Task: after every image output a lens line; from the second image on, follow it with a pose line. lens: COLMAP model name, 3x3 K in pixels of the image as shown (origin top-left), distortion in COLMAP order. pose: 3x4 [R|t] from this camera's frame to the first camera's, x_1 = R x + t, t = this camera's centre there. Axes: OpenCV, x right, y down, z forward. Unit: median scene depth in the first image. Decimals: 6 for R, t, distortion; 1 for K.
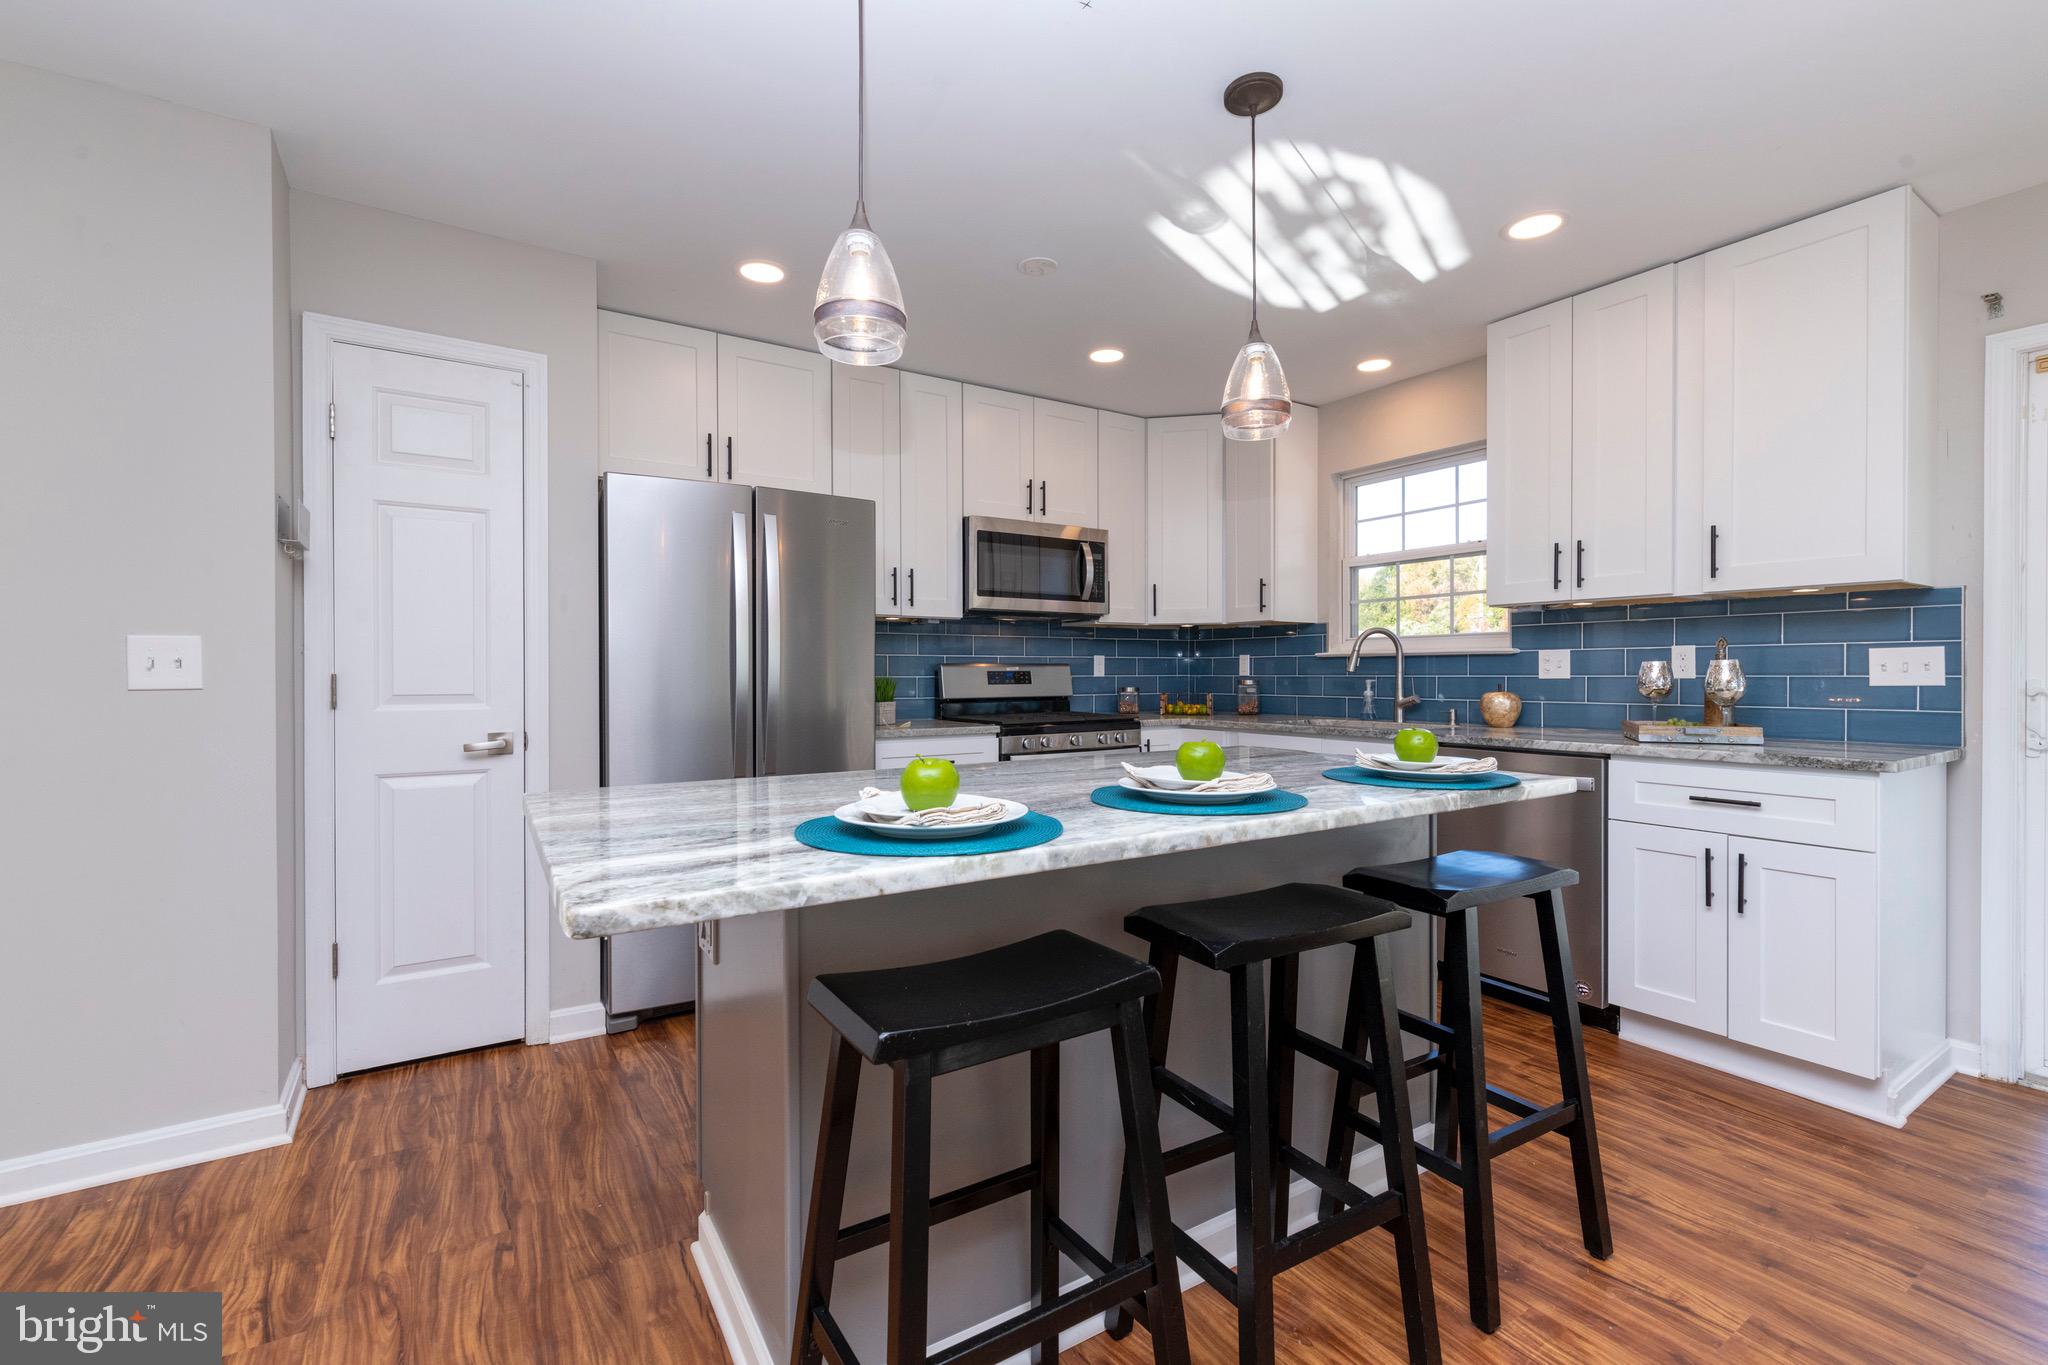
lens RADIAL K [[878.3, 0, 1028.3], [0, 878.3, 680.5], [0, 0, 1]] dist [0.000258, 0.000247]
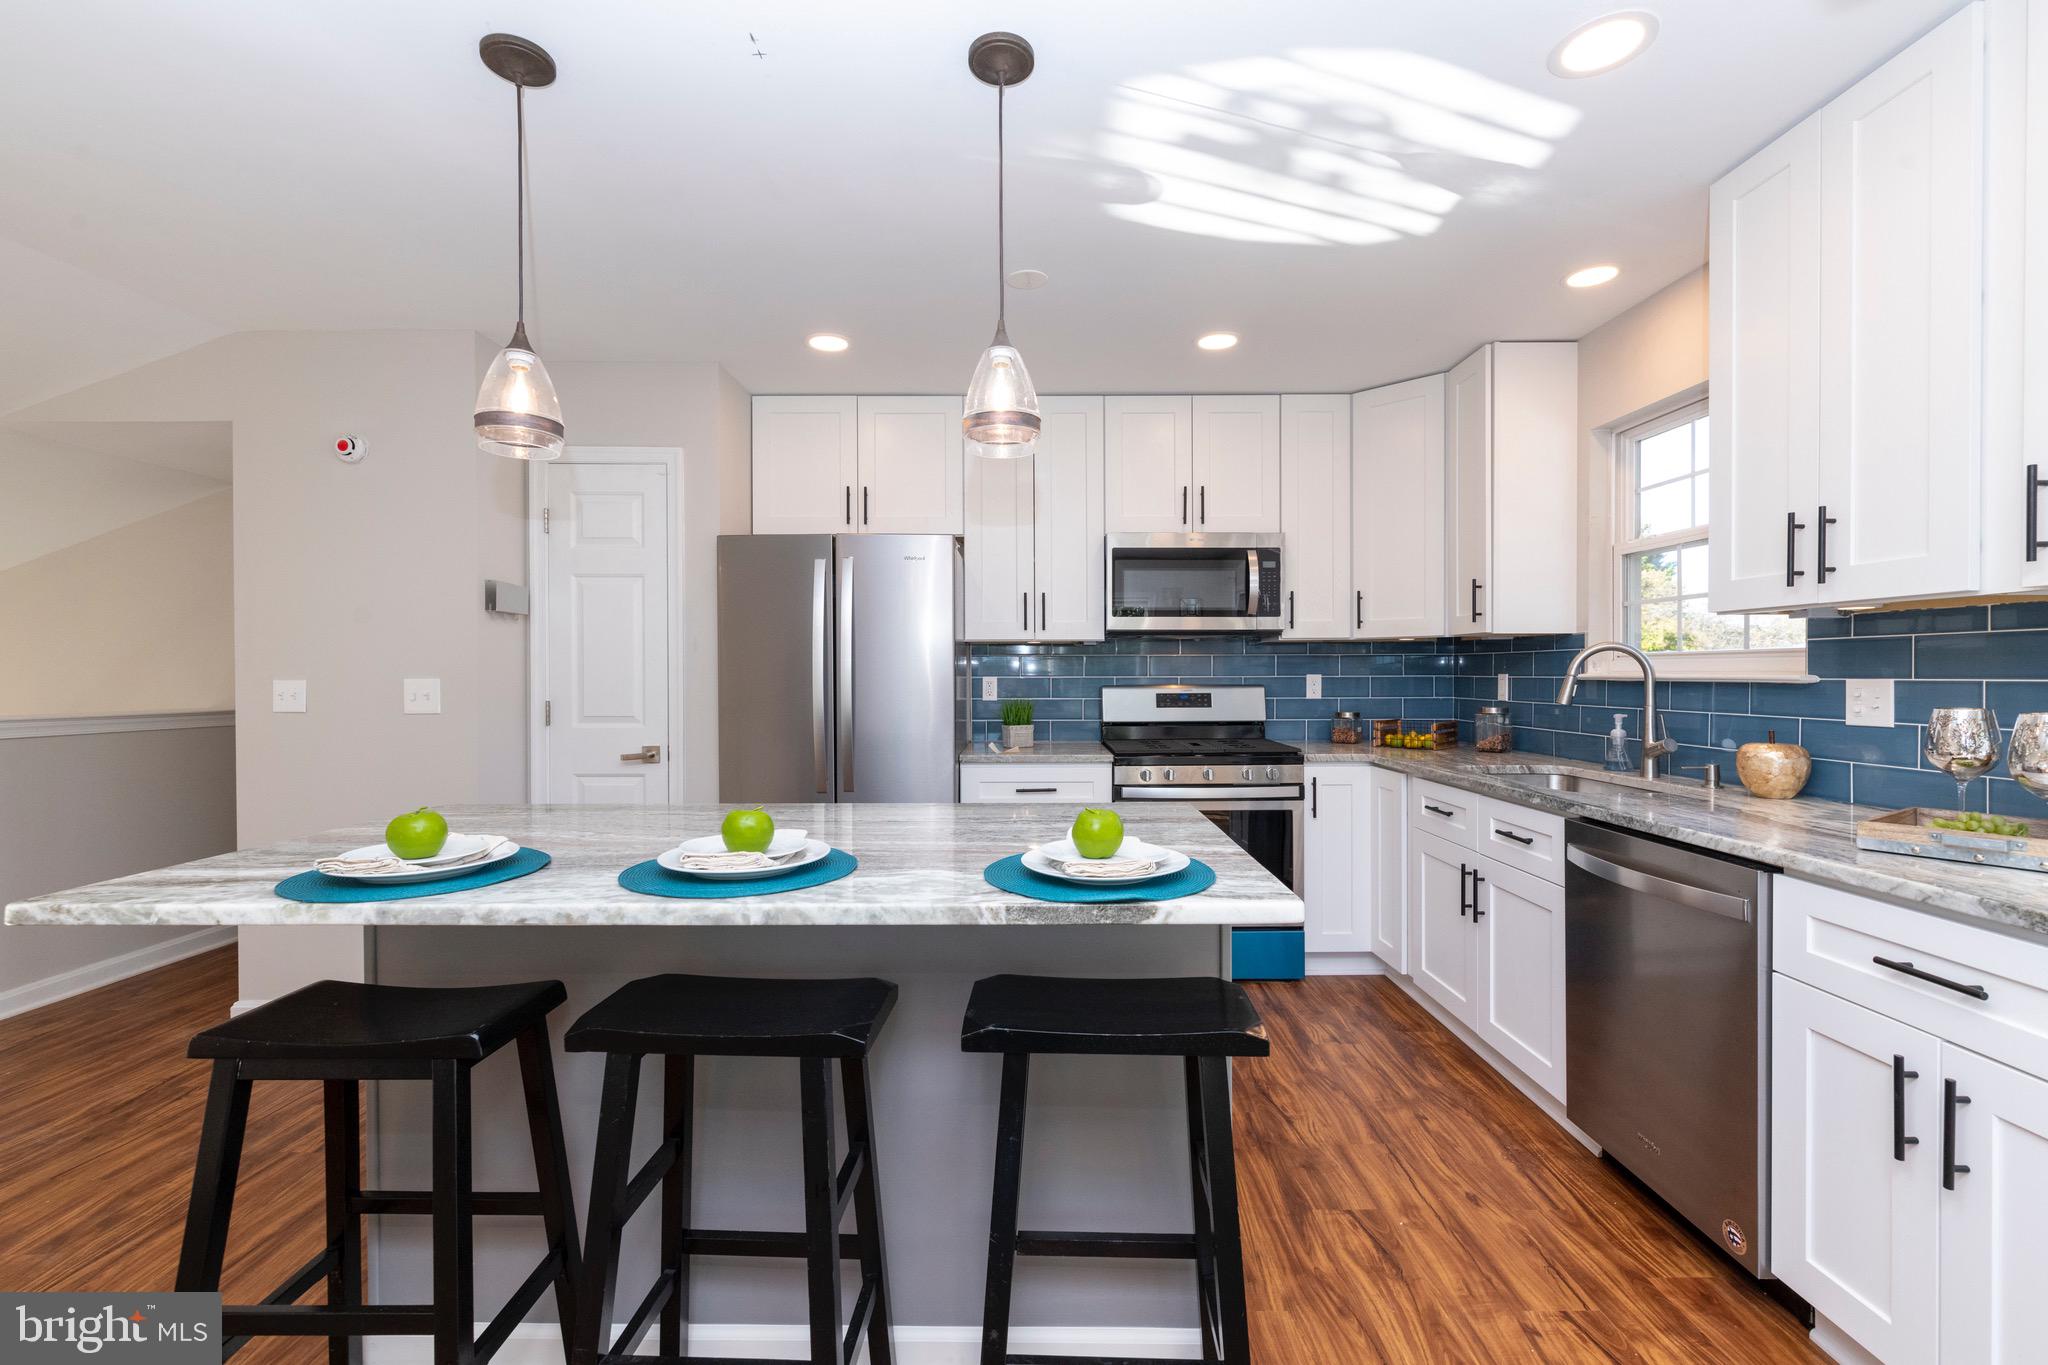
lens RADIAL K [[878.3, 0, 1028.3], [0, 878.3, 680.5], [0, 0, 1]] dist [0.000258, 0.000247]
pose [[0.841280, 0.005069, -0.540577, 0.402414], [-0.003769, 0.999987, 0.003511, -0.031396], [0.540587, -0.000916, 0.841287, 0.152599]]
